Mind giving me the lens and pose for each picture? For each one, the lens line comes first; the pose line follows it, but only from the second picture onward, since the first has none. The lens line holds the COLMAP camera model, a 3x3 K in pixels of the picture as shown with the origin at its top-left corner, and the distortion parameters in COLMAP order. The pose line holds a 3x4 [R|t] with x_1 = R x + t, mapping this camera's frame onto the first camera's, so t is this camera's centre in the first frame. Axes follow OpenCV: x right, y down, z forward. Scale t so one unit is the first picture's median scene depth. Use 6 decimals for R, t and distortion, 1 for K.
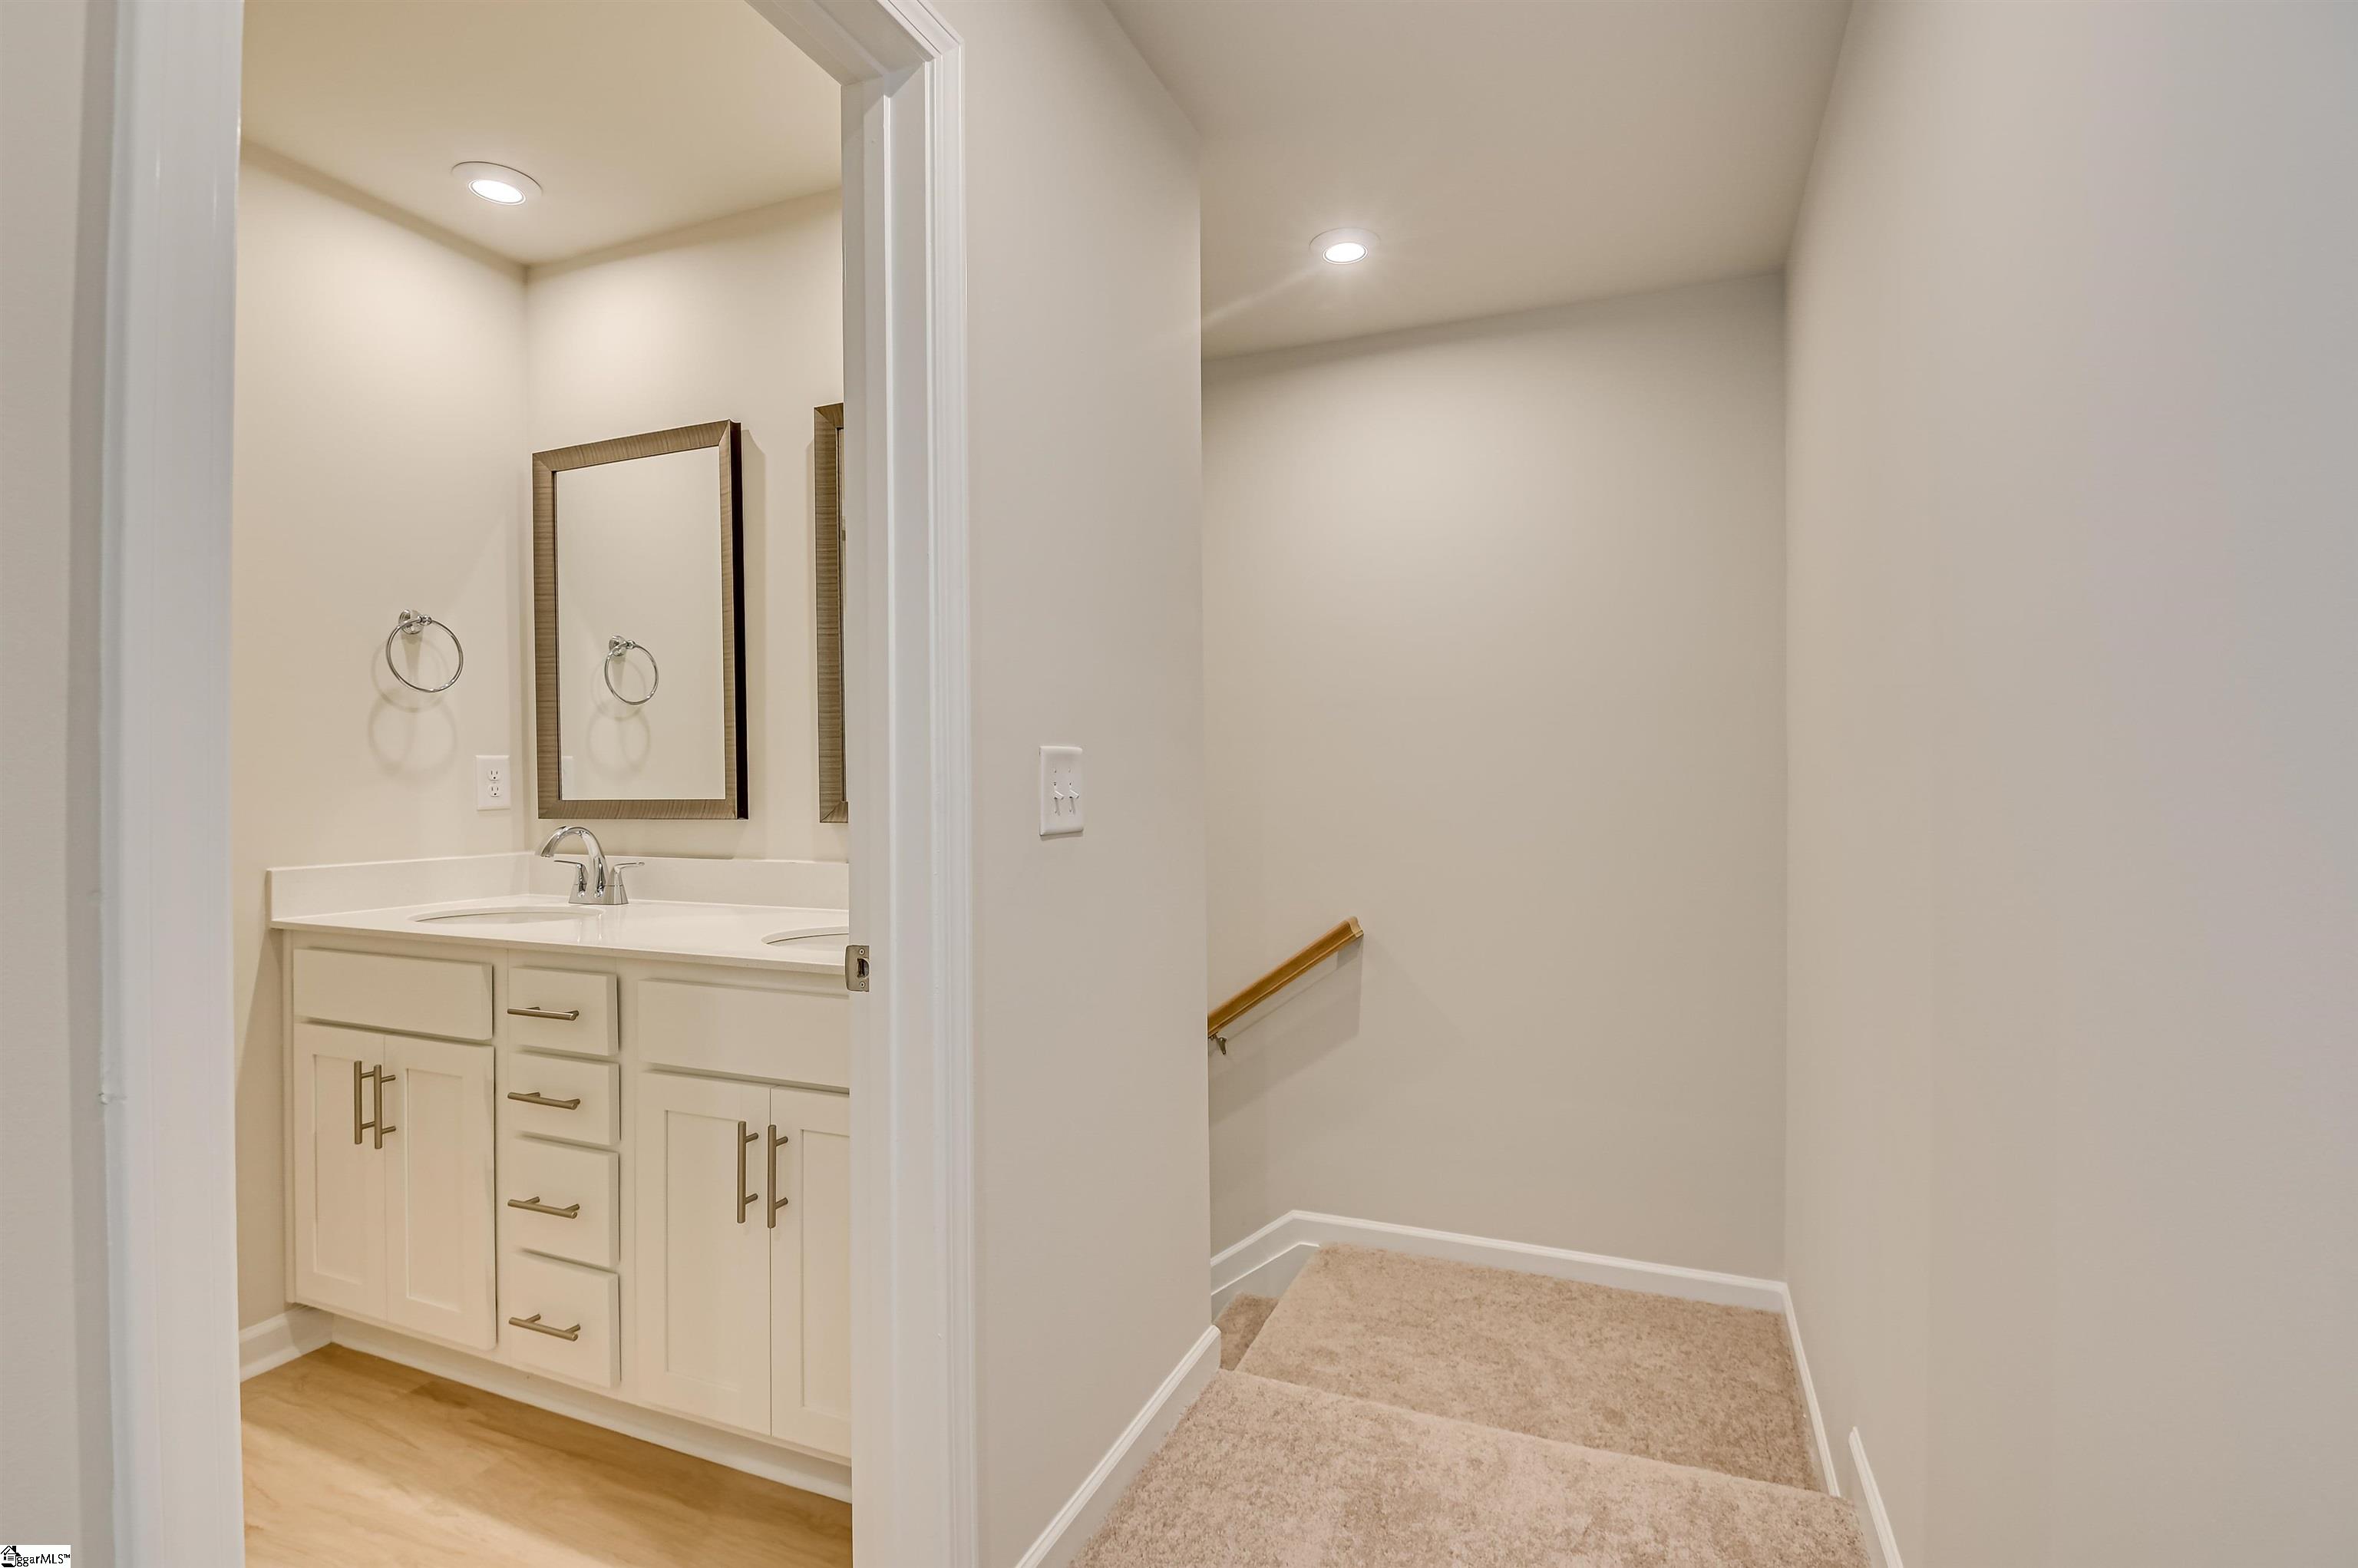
lens RADIAL K [[1062.4, 0, 1233.9], [0, 1062.4, 776.2], [0, 0, 1]] dist [-0.019295, -0.000532]
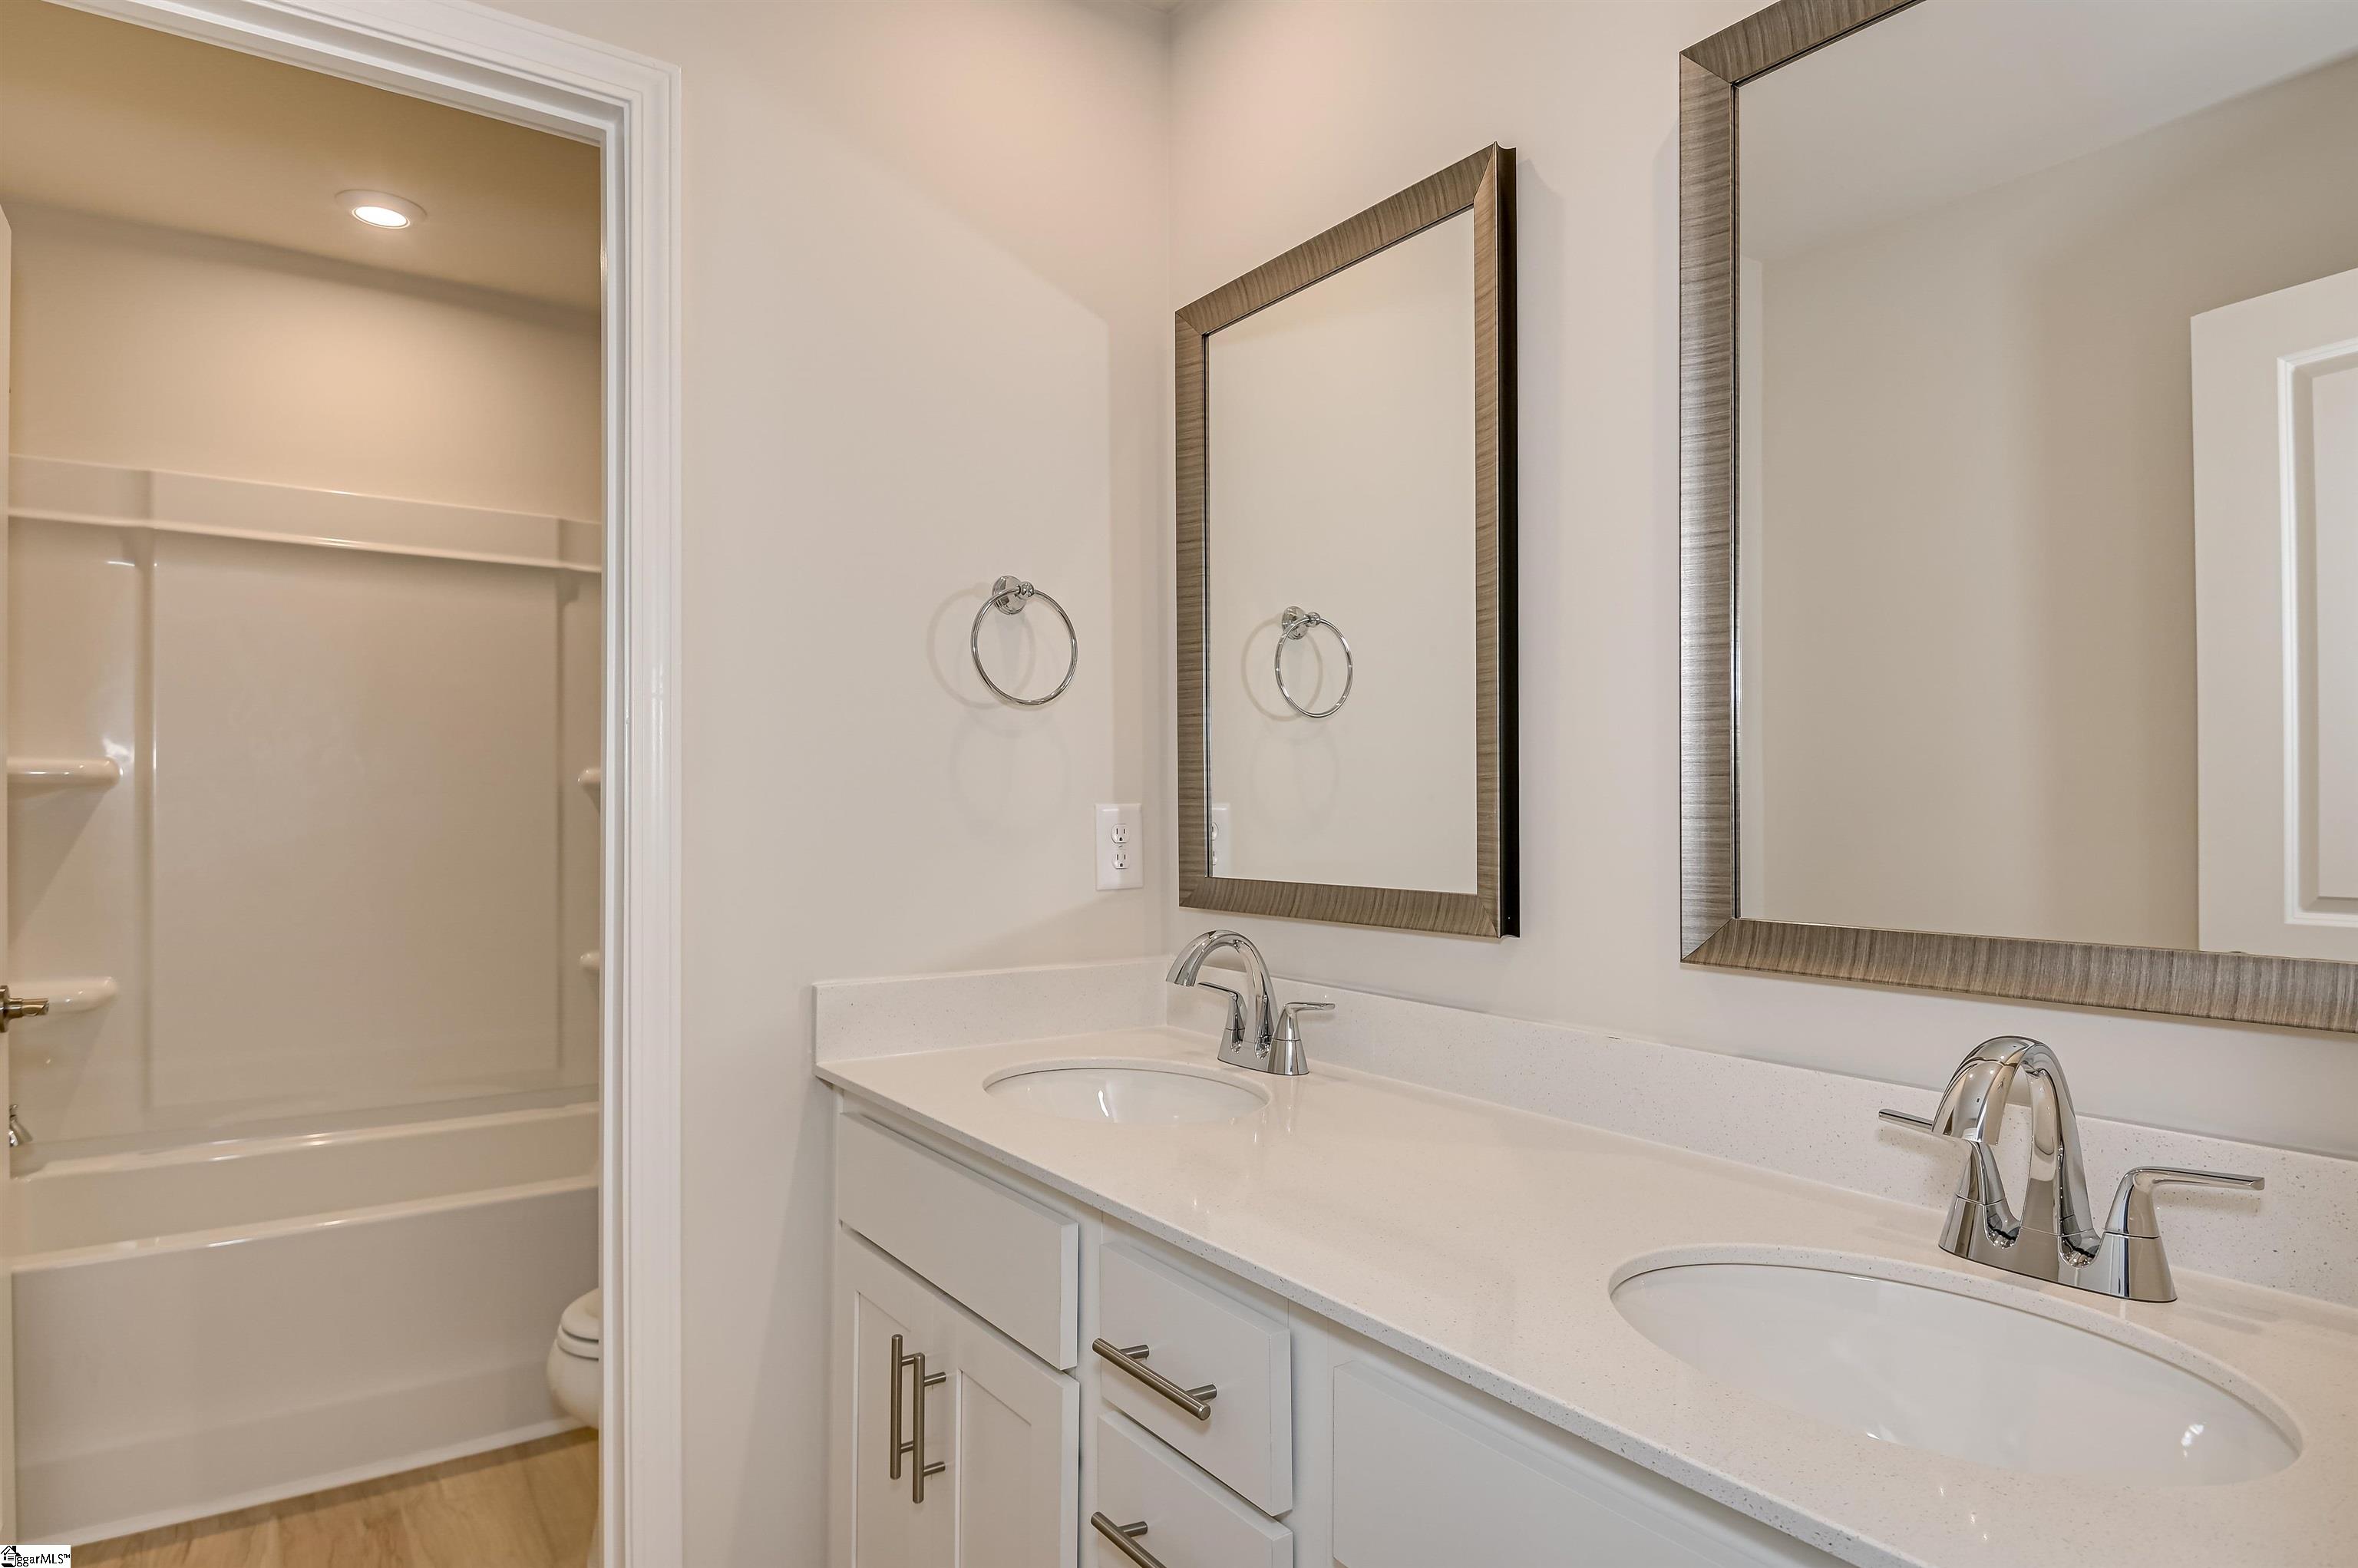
lens RADIAL K [[1365.1, 0, 1186.7], [0, 1365.1, 790.5], [0, 0, 1]] dist [0.001896, 0.000747]
pose [[0.825041, 0.003692, -0.565061, -0.222463], [-0.012219, 0.999861, -0.011308, -0.020114], [0.564941, 0.016235, 0.824971, 0.370914]]
